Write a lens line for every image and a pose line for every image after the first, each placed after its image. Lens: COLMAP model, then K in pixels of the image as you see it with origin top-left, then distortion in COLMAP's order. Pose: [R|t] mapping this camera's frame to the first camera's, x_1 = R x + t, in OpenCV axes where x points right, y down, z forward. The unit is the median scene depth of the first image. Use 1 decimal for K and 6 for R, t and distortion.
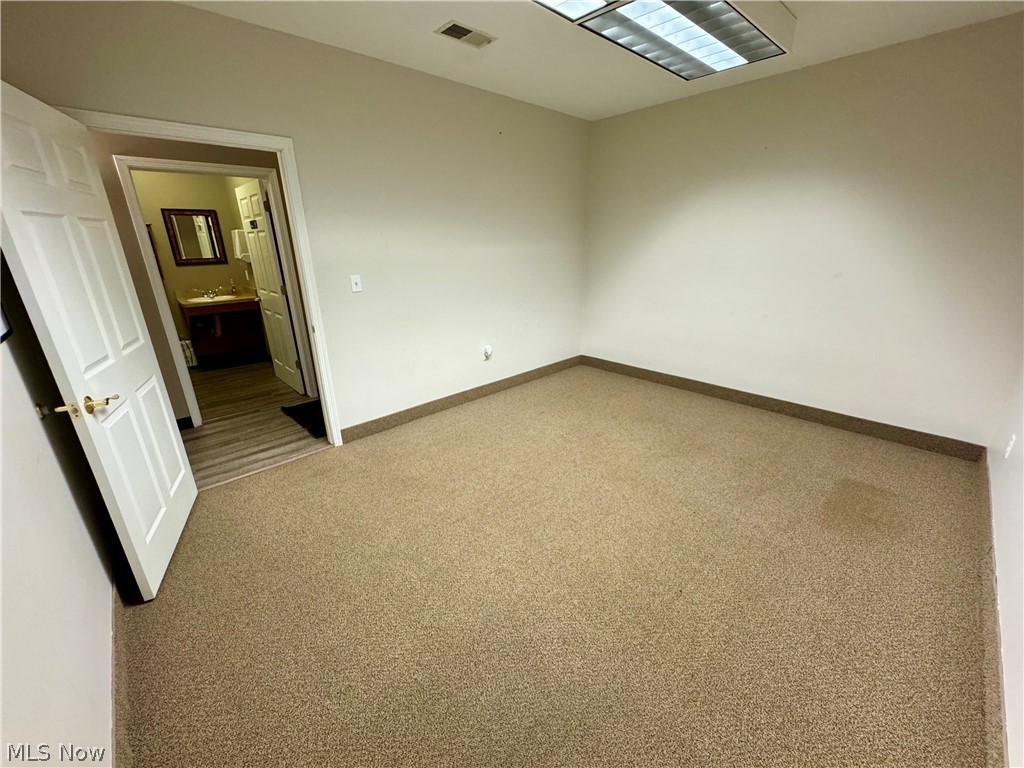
lens RADIAL K [[408.1, 0, 511.3], [0, 408.1, 383.4], [0, 0, 1]] dist [-0.001868, -0.000248]
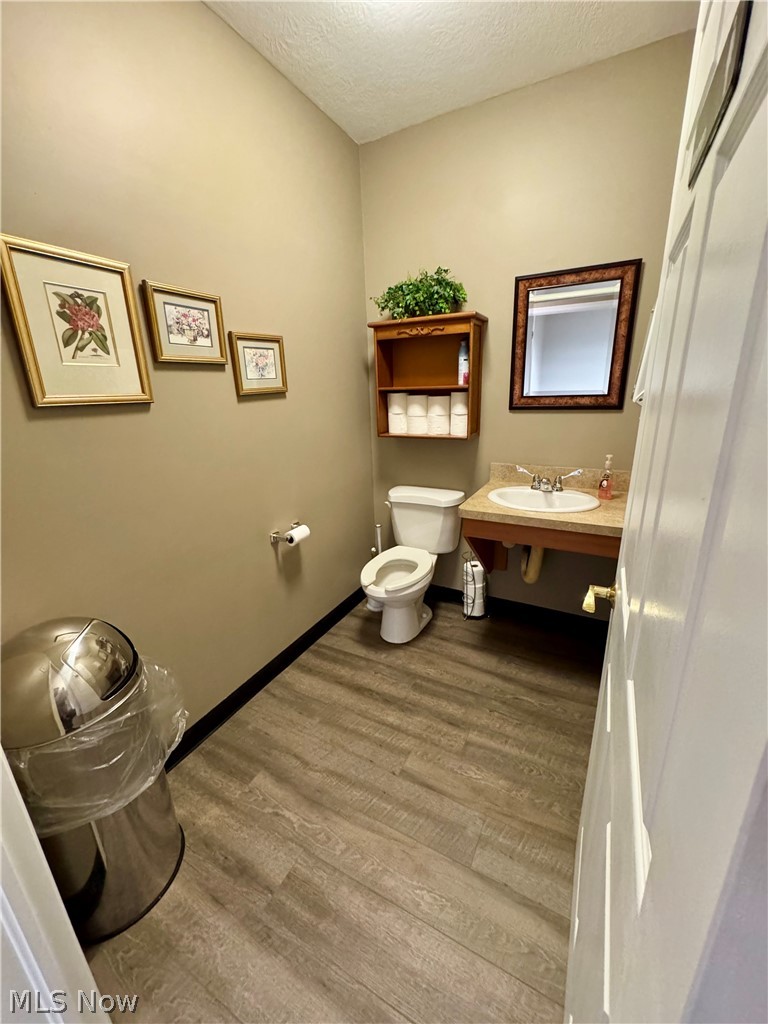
lens RADIAL K [[408.1, 0, 390.2], [0, 408.1, 514.8], [0, 0, 1]] dist [-0.001868, -0.000248]
pose [[0.332938, 0.285152, -0.898799, -0.224348], [-0.290555, 0.937824, 0.189904, -0.118852], [0.897067, 0.197924, 0.395090, 0.379455]]
